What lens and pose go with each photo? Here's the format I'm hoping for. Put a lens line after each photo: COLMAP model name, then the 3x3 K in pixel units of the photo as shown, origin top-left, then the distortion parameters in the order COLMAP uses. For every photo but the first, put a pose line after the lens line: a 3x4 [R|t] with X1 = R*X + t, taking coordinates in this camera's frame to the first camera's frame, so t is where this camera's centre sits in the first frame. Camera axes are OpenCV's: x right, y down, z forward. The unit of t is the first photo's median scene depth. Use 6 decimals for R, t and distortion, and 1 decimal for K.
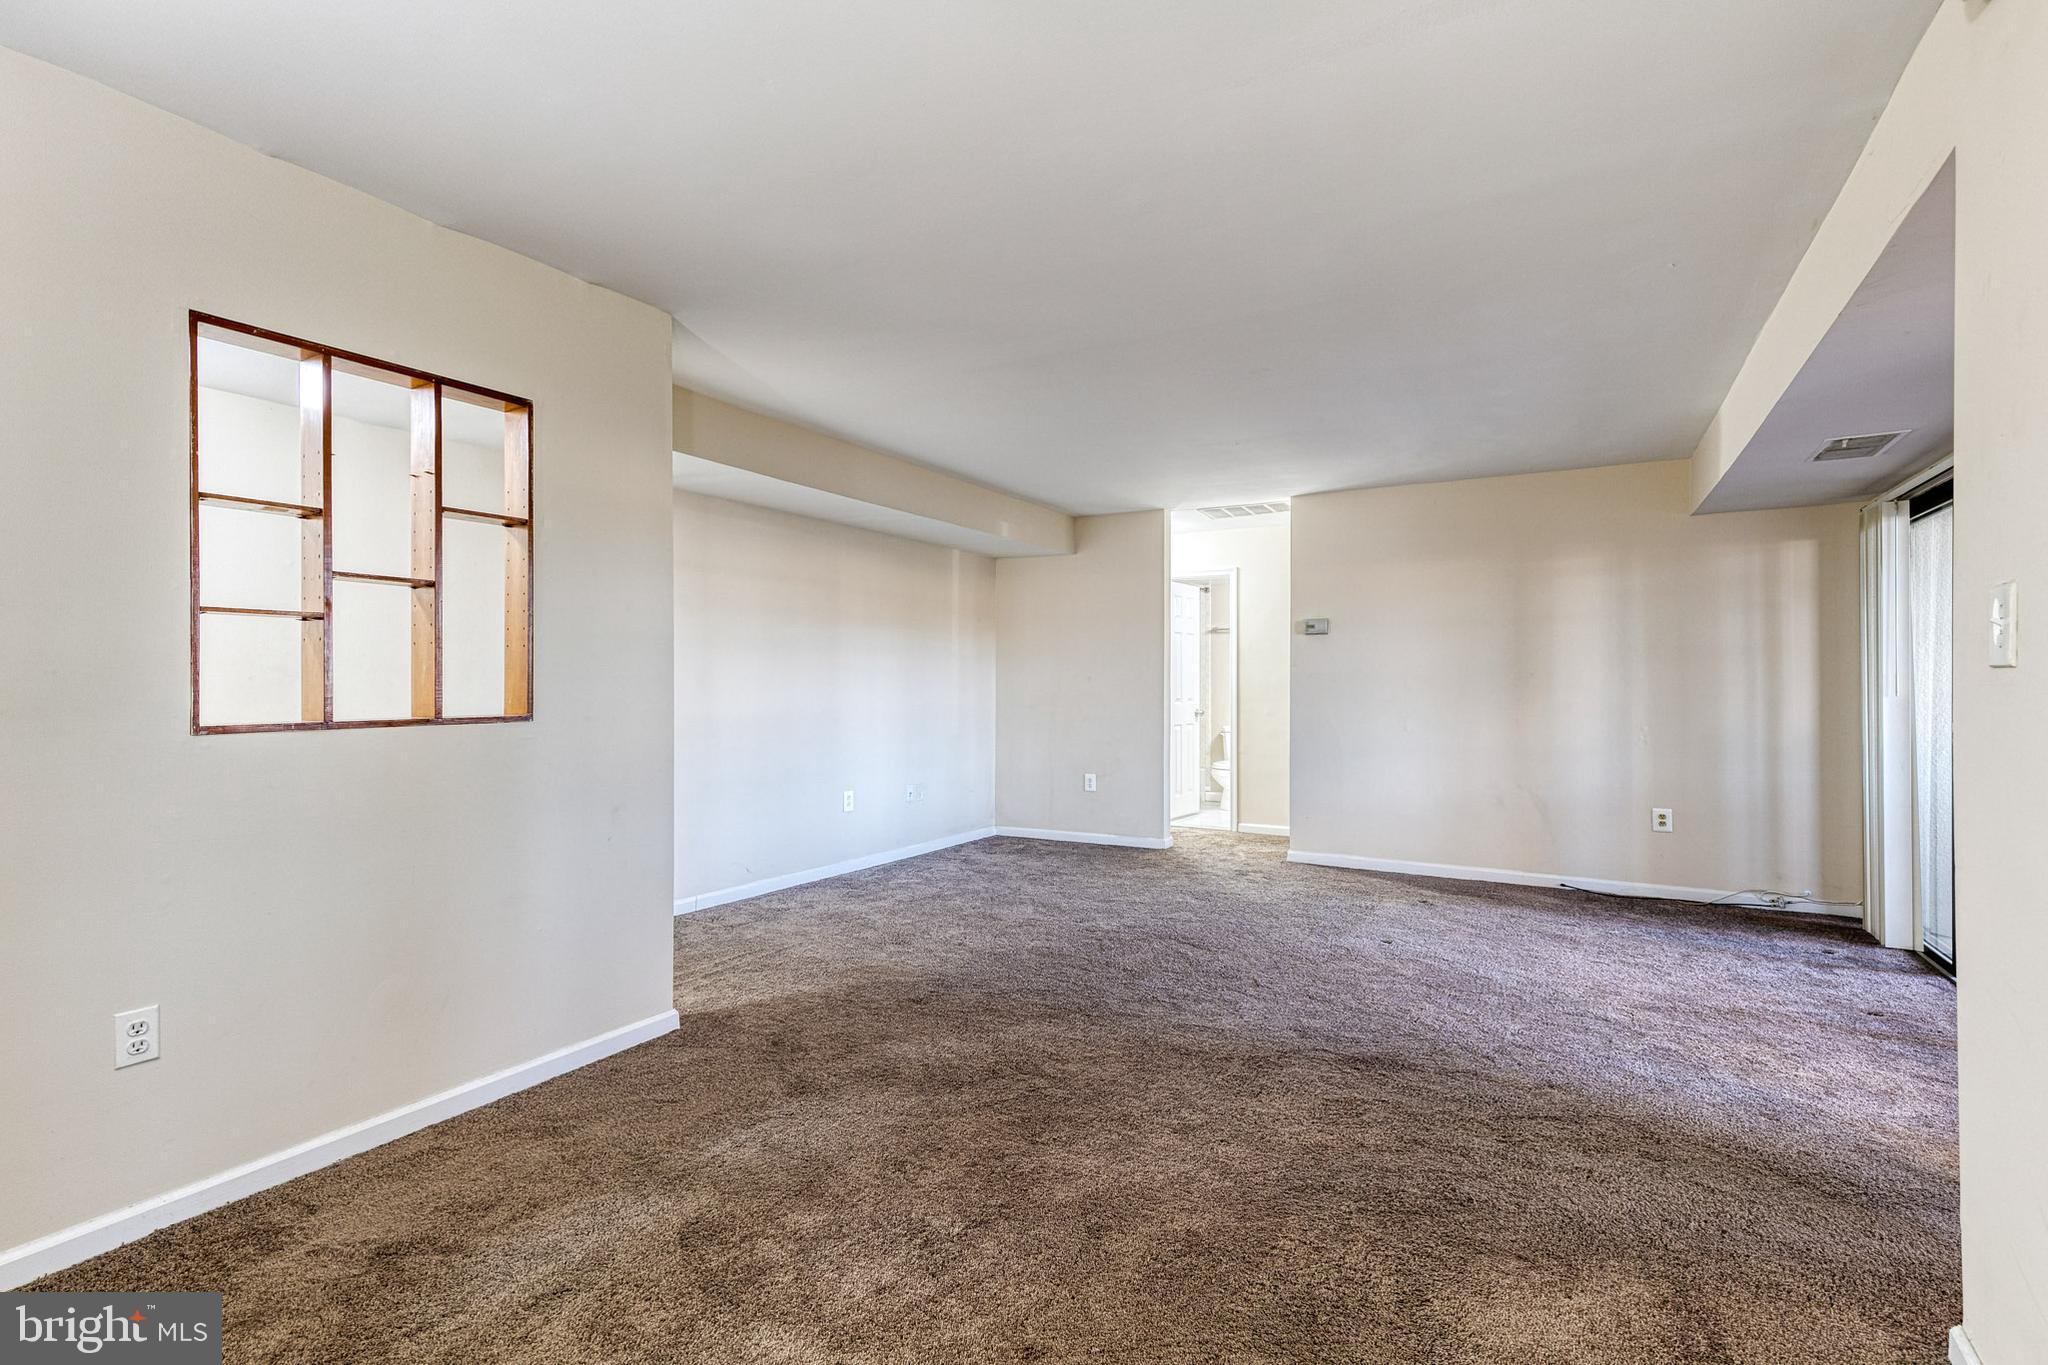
lens RADIAL K [[944.9, 0, 1047.4], [0, 944.9, 684.6], [0, 0, 1]] dist [0.013950, -0.001127]
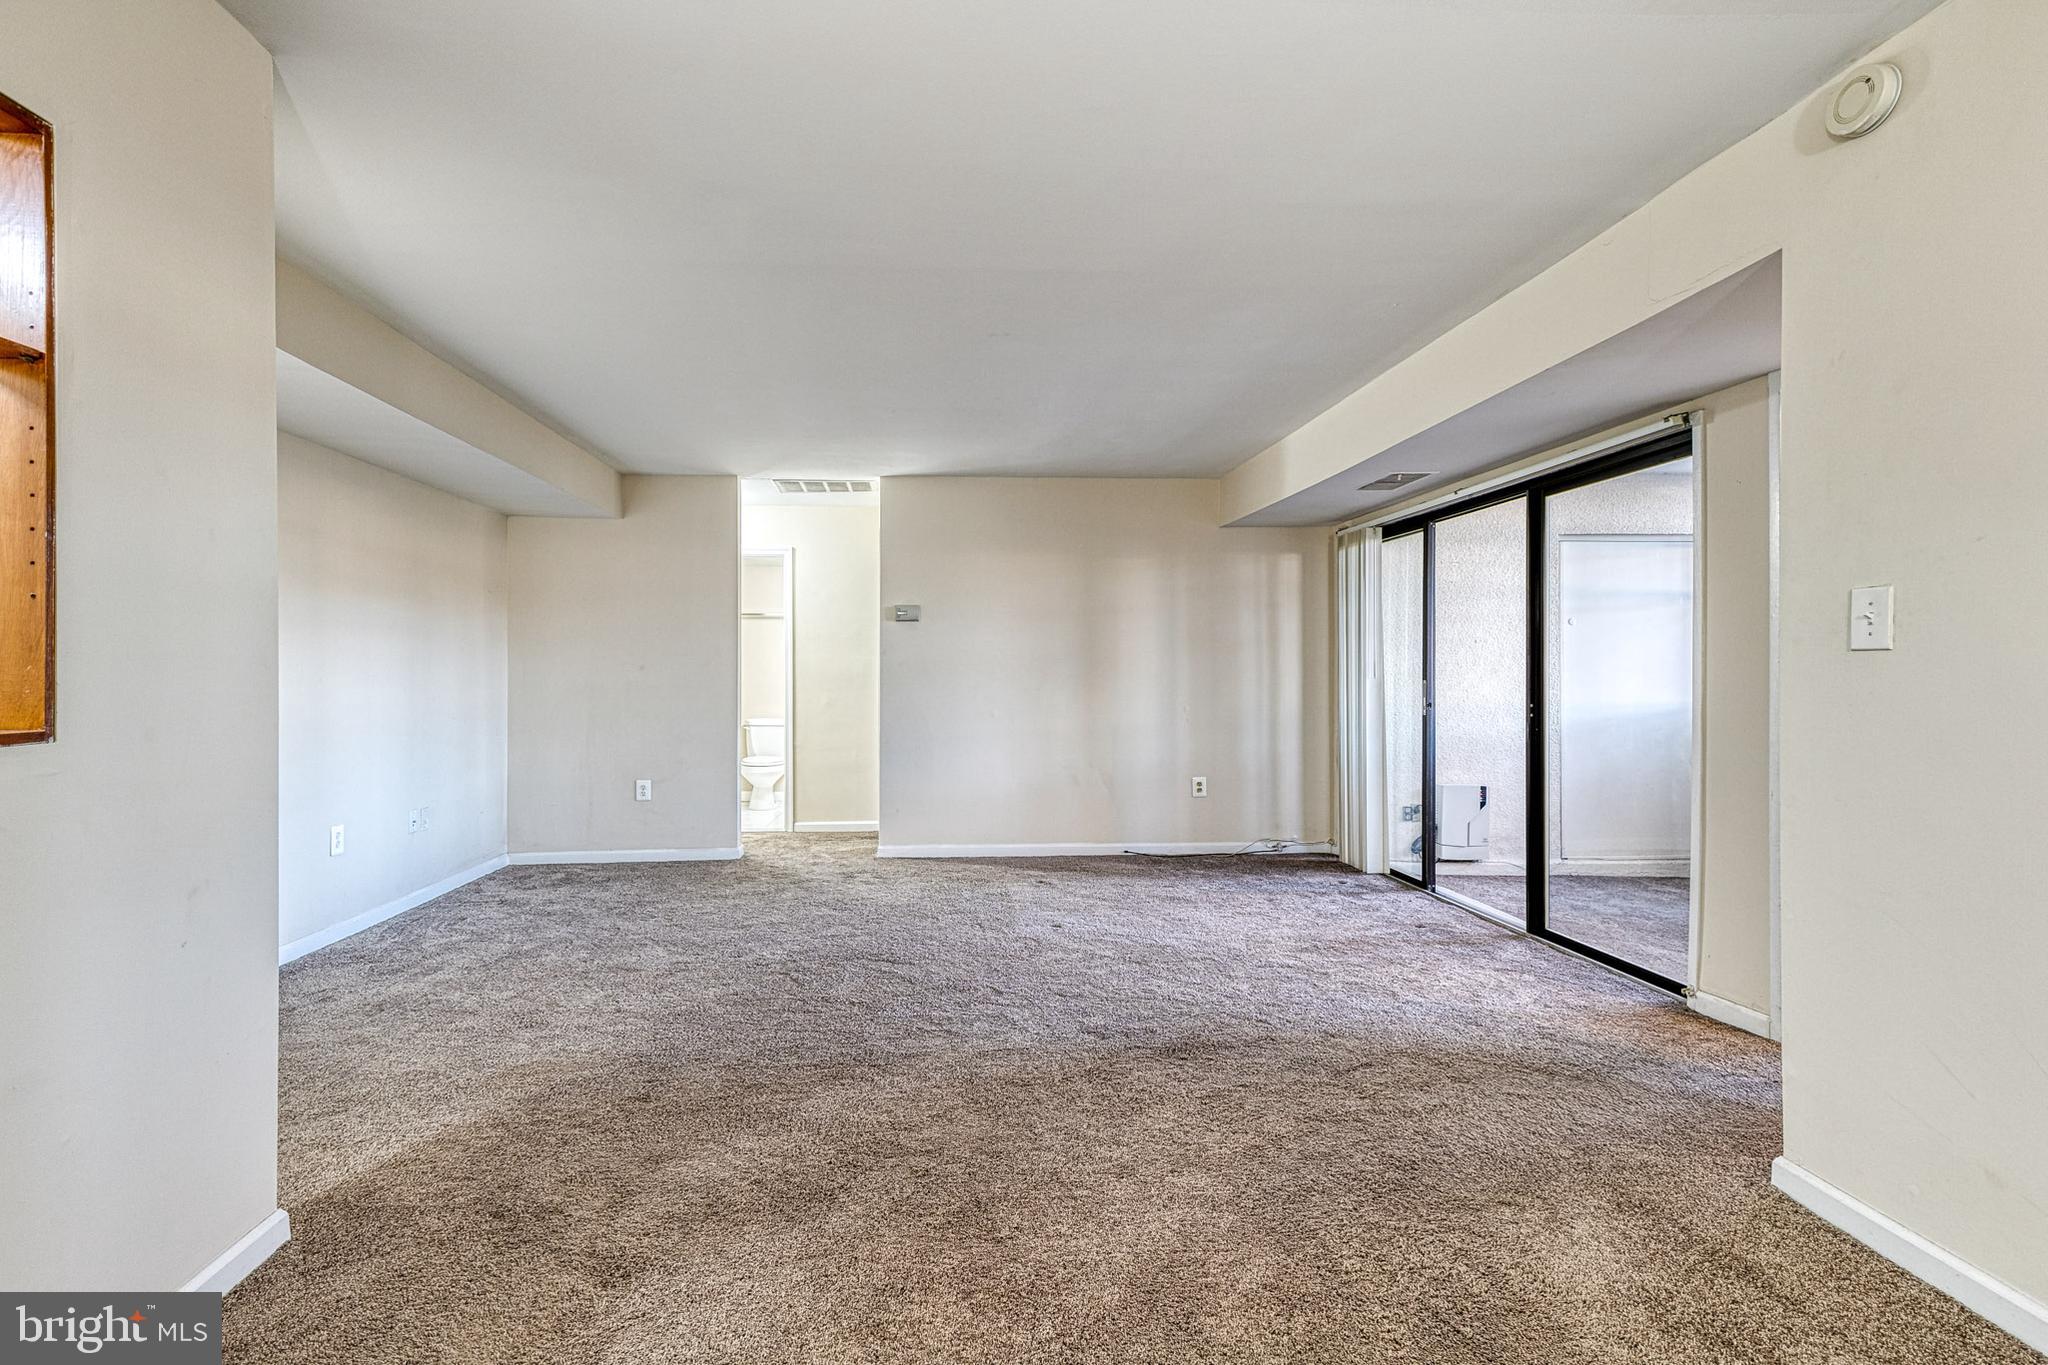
lens RADIAL K [[962.0, 0, 989.4], [0, 962.0, 676.5], [0, 0, 1]] dist [0.022164, -0.008970]
pose [[0.846249, -0.006779, 0.532745, -0.213440], [0.006399, 0.999976, 0.002560, 0.002513], [-0.532750, 0.001243, 0.846272, 0.147158]]
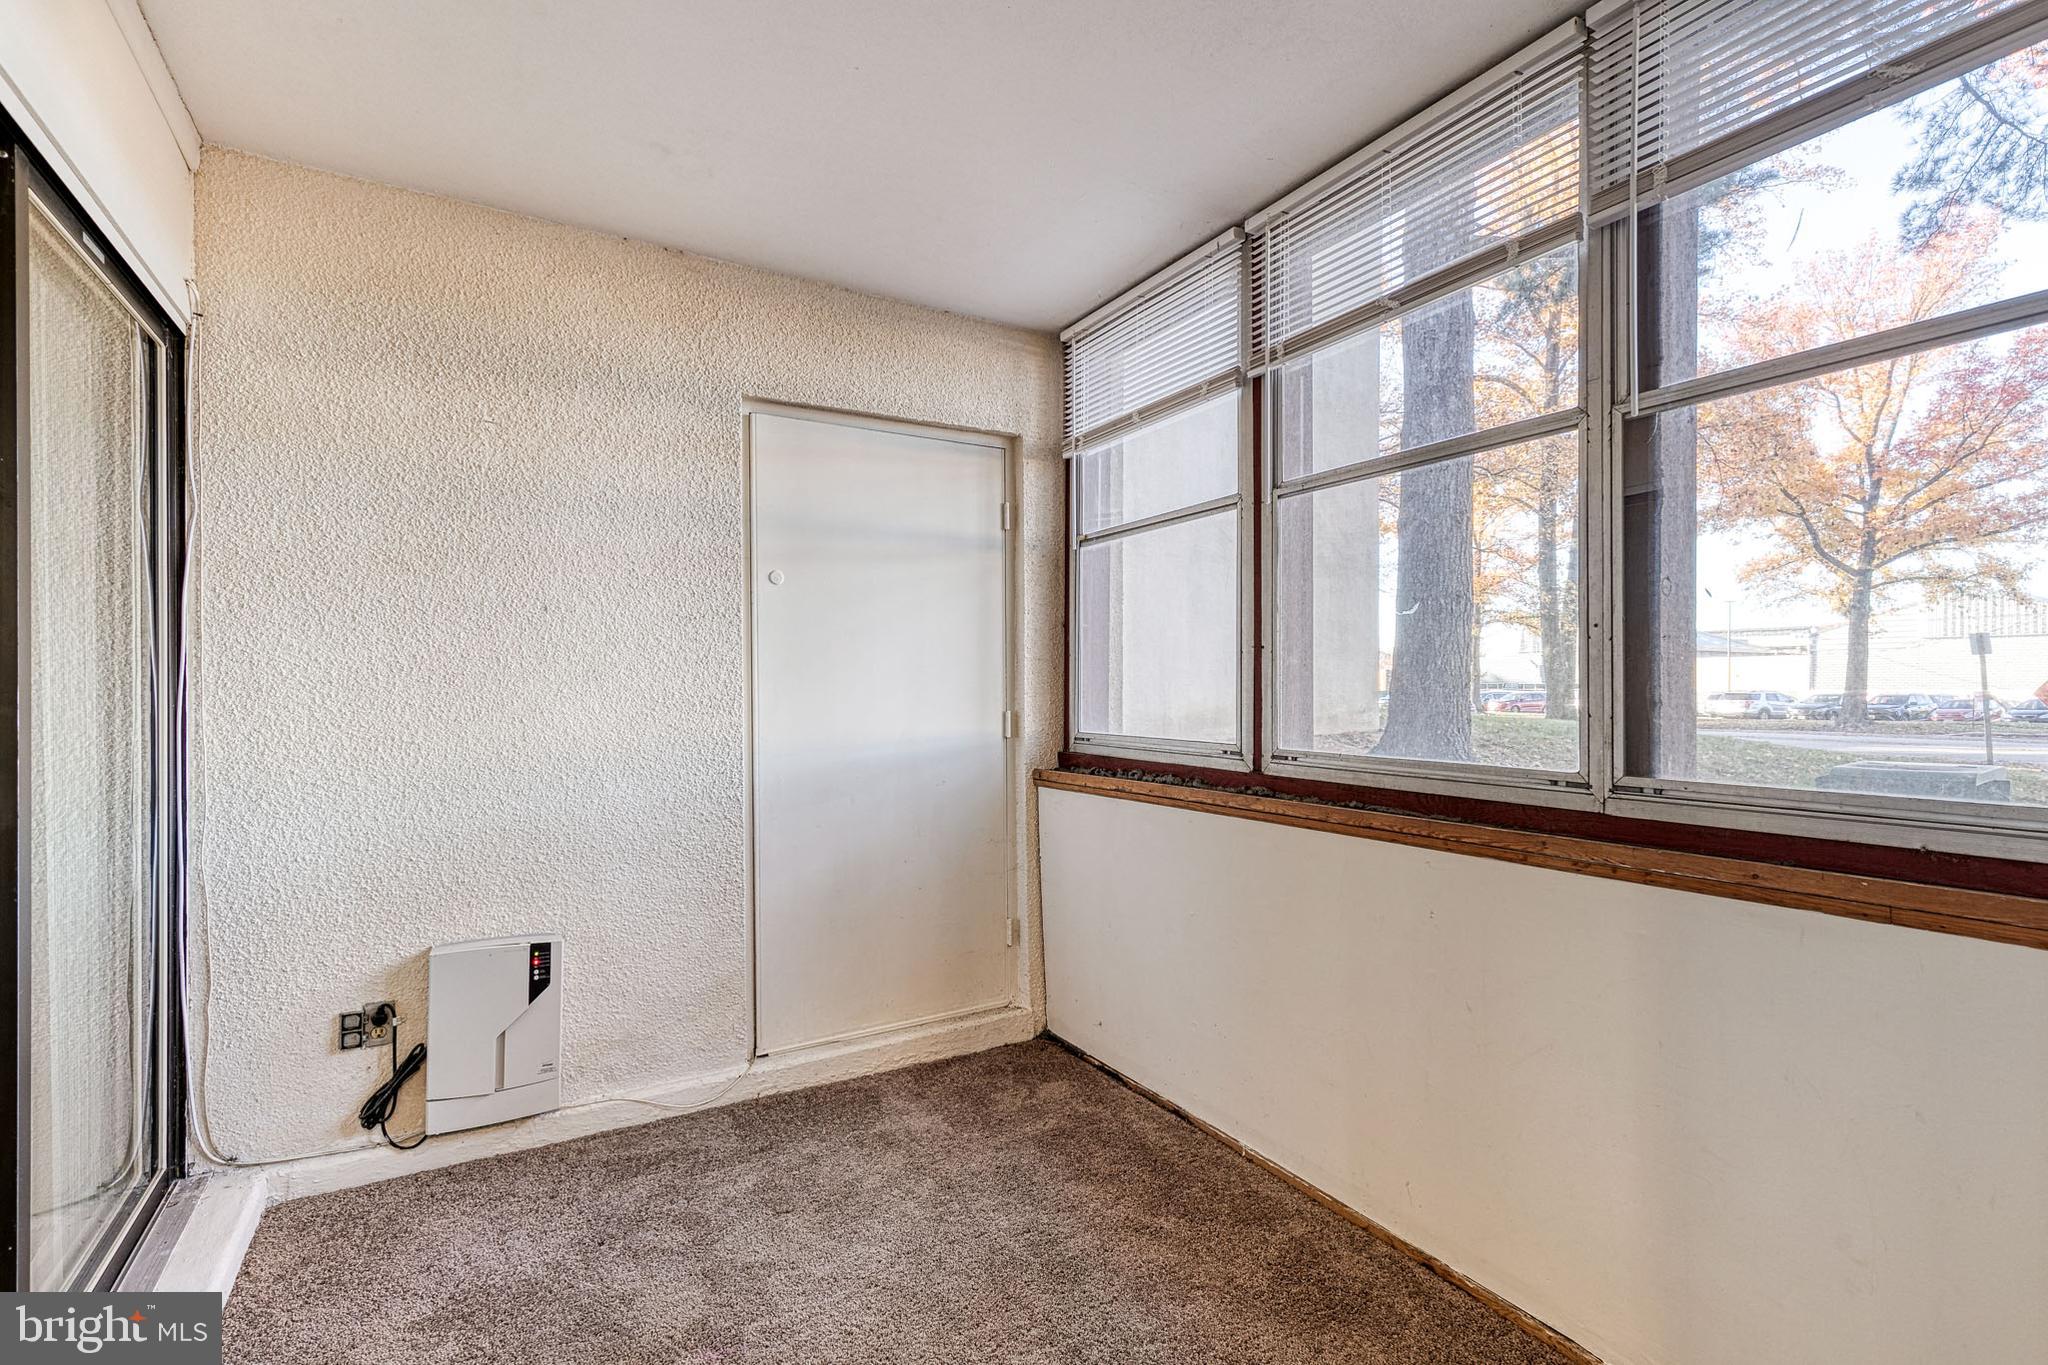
lens RADIAL K [[944.9, 0, 1047.4], [0, 944.9, 684.6], [0, 0, 1]] dist [0.013950, -0.001127]
pose [[0.501151, -0.007907, 0.865324, 0.654601], [0.009830, 0.999946, 0.003444, 0.008063], [-0.865304, 0.006780, 0.501202, 0.349269]]
